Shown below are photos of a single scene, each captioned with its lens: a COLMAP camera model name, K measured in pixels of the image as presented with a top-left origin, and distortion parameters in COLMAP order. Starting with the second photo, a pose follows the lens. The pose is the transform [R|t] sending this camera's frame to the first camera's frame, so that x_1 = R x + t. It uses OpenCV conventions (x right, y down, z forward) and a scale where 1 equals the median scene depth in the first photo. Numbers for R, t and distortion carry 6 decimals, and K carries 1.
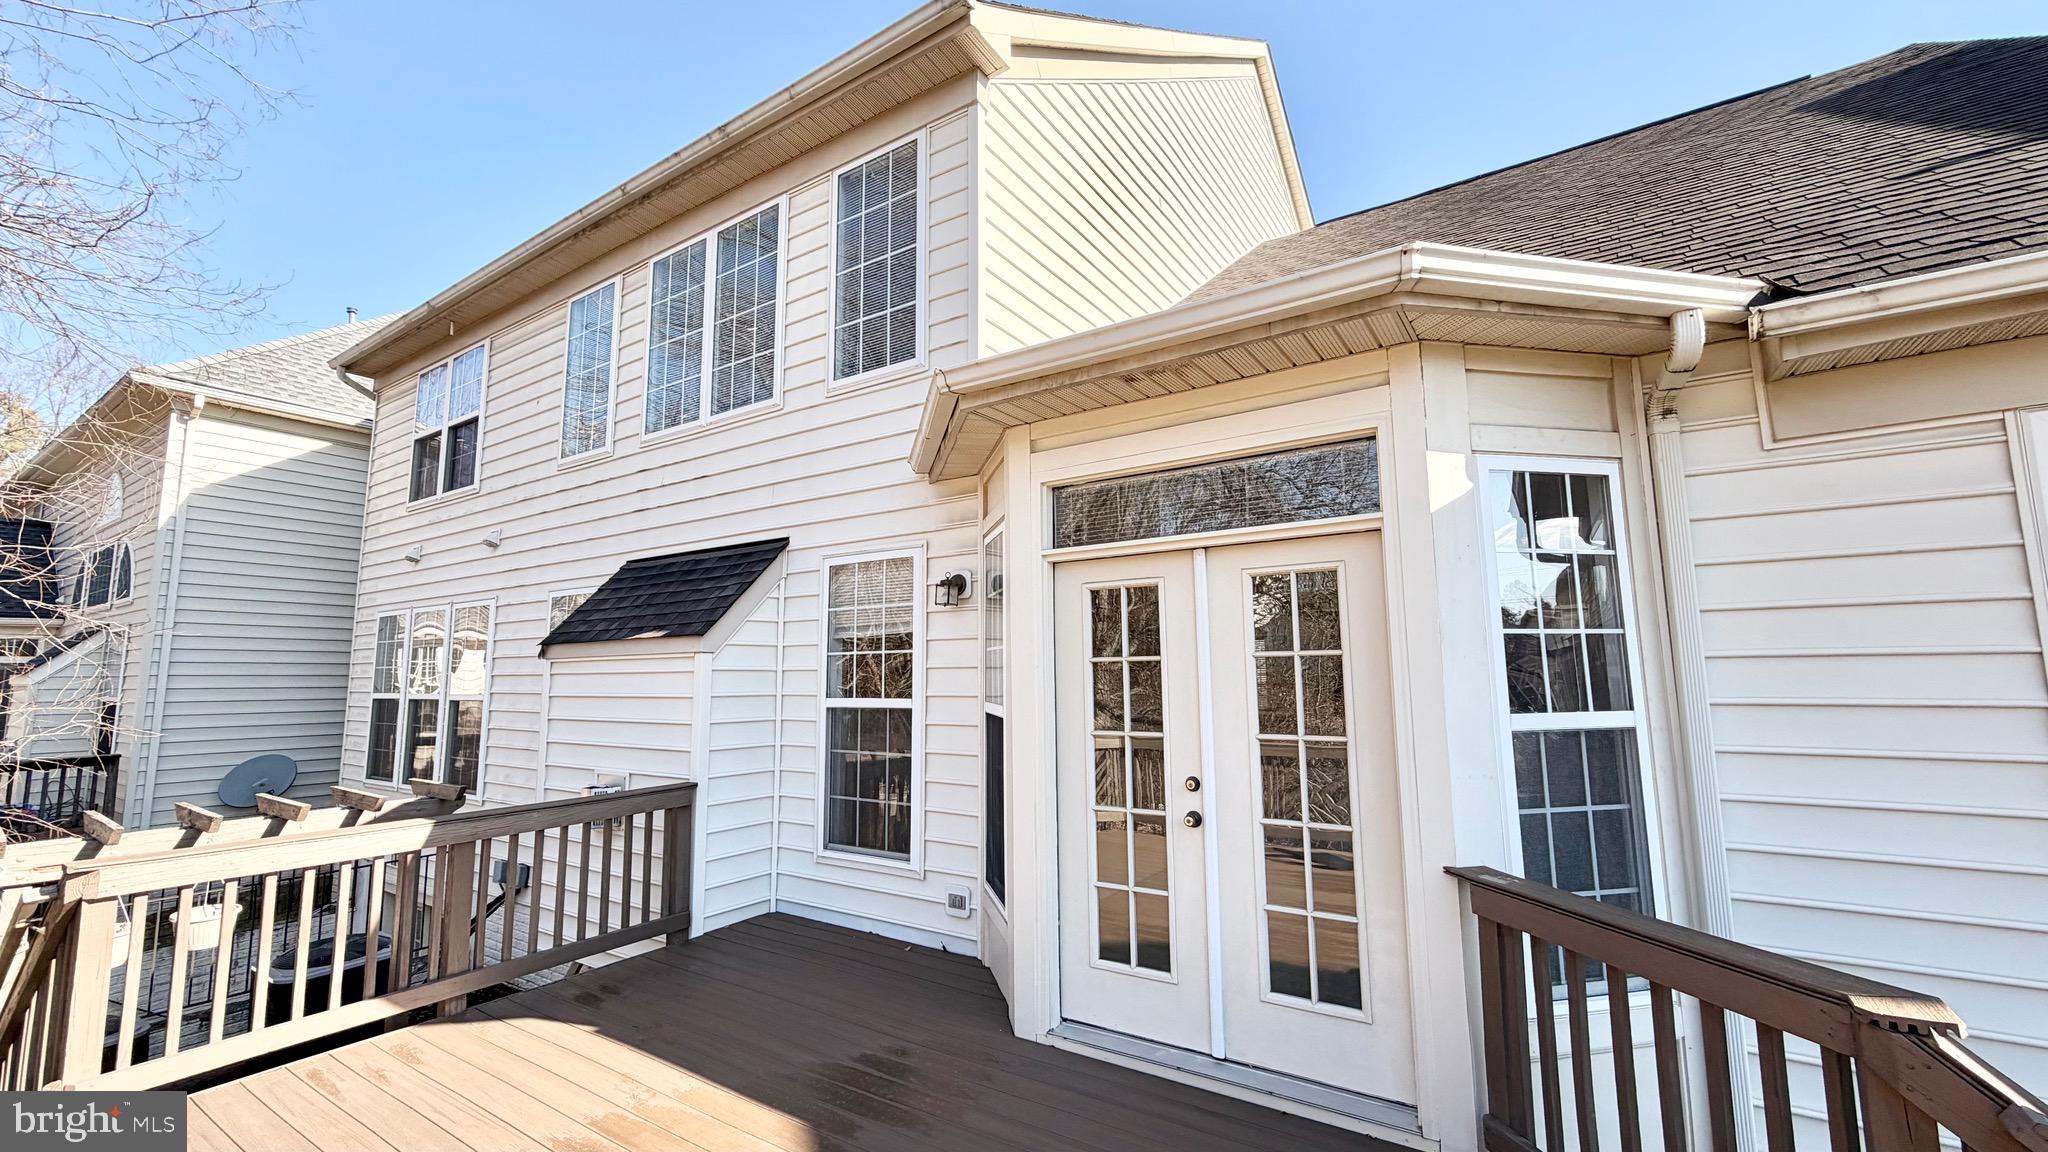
lens RADIAL K [[815.5, 0, 1016.3], [0, 815.5, 578.9], [0, 0, 1]] dist [-0.002090, -0.000245]
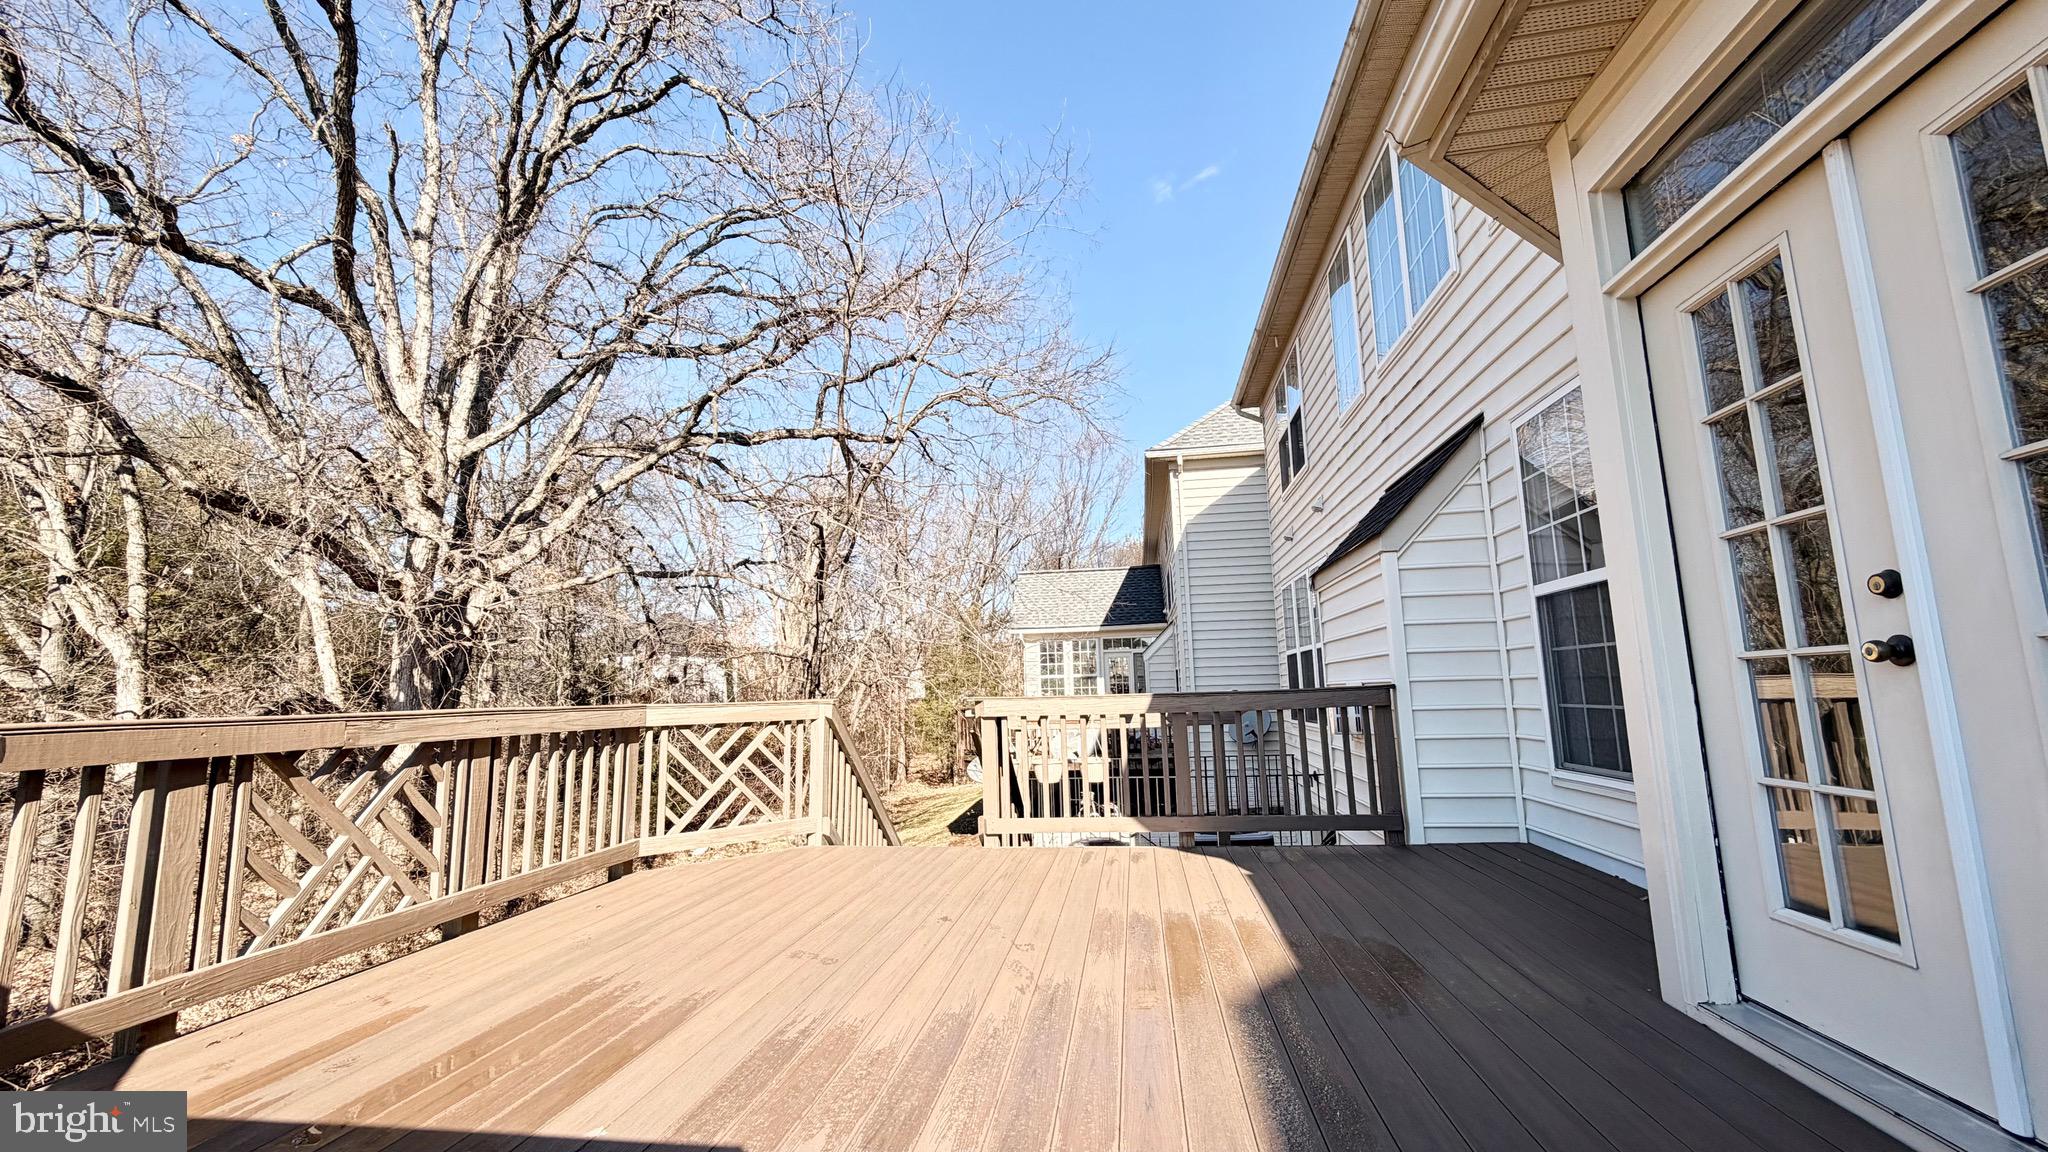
lens RADIAL K [[815.5, 0, 1016.3], [0, 815.5, 578.9], [0, 0, 1]] dist [-0.002090, -0.000245]
pose [[0.418907, -0.131053, -0.898522, 0.330180], [0.129922, 0.987999, -0.083532, 0.161055], [0.898687, -0.081746, 0.430906, 0.206019]]
